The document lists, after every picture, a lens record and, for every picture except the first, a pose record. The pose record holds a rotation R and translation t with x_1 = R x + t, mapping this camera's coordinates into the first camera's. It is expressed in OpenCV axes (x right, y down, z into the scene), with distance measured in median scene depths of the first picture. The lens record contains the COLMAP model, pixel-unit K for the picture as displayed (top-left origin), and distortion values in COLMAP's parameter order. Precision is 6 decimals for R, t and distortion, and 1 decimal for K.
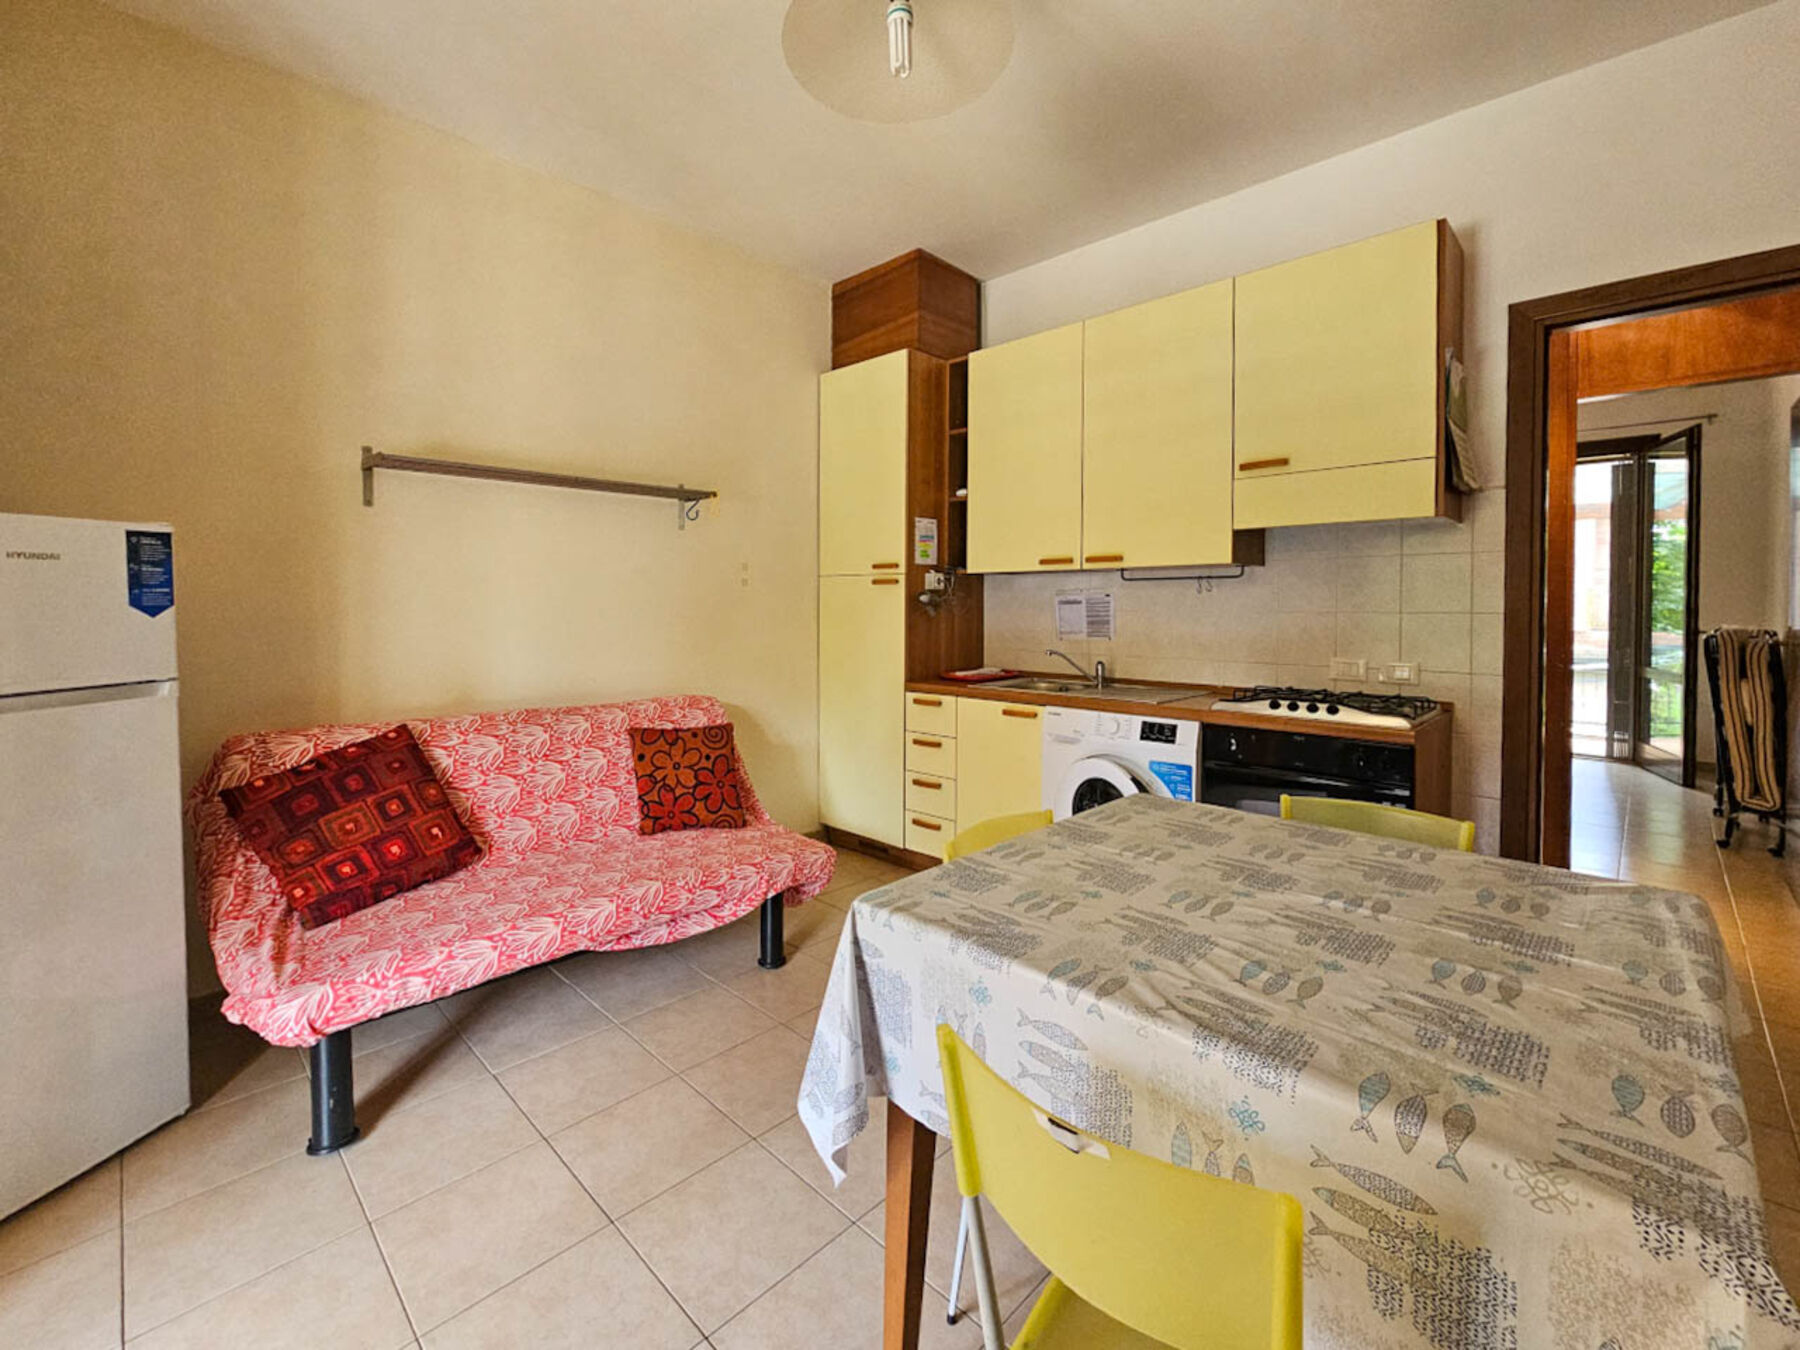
lens RADIAL K [[779.2, 0, 888.5], [0, 779.2, 617.3], [0, 0, 1]] dist [-0.011835, -0.000122]
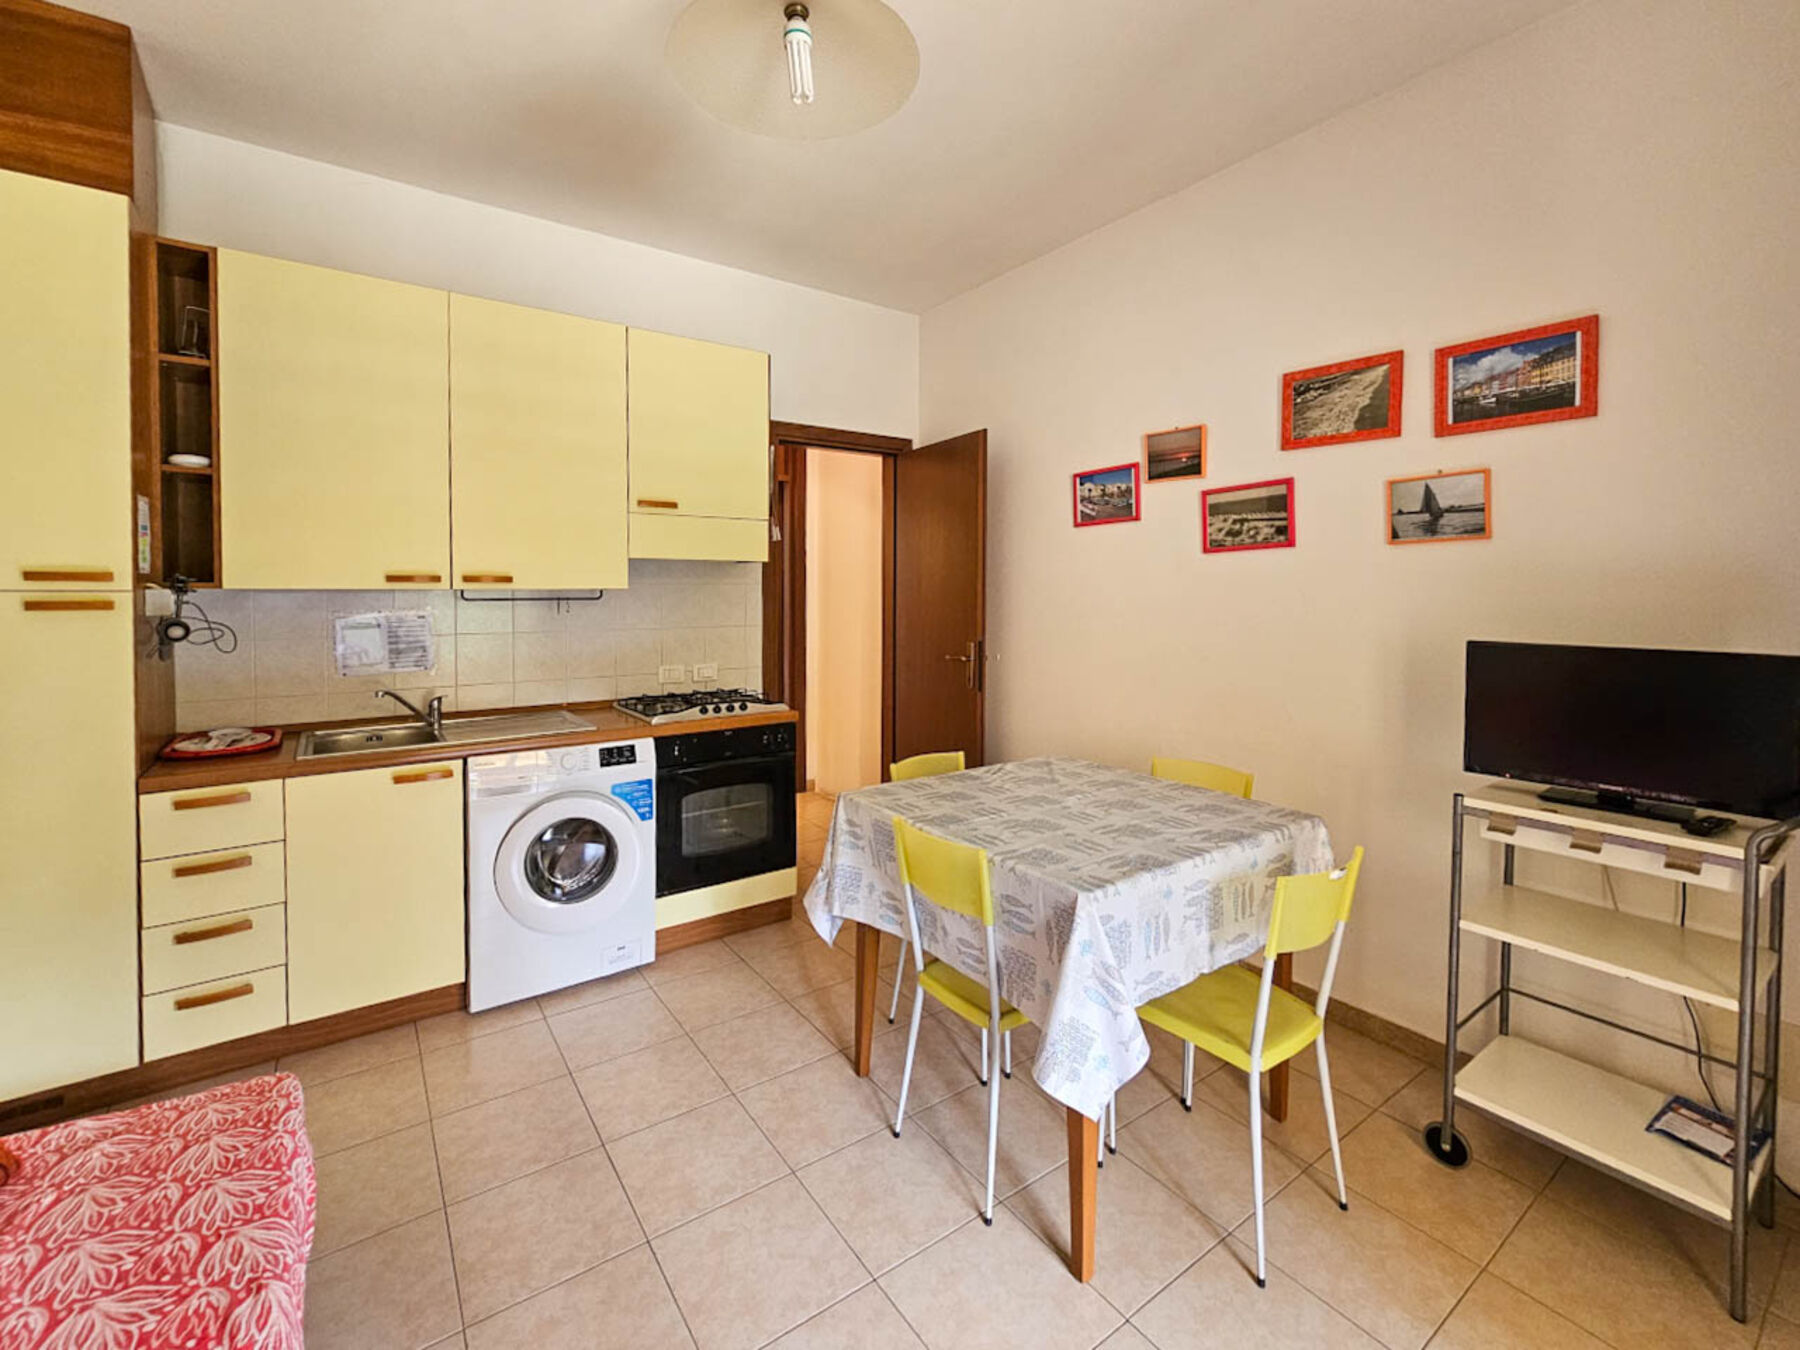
lens RADIAL K [[766.4, 0, 889.2], [0, 766.4, 610.8], [0, 0, 1]] dist [-0.000660, 0.000260]
pose [[0.178402, -0.028689, 0.983539, -0.539928], [0.014125, 0.999547, 0.026594, -0.060692], [-0.983856, 0.009148, 0.178727, 0.434423]]
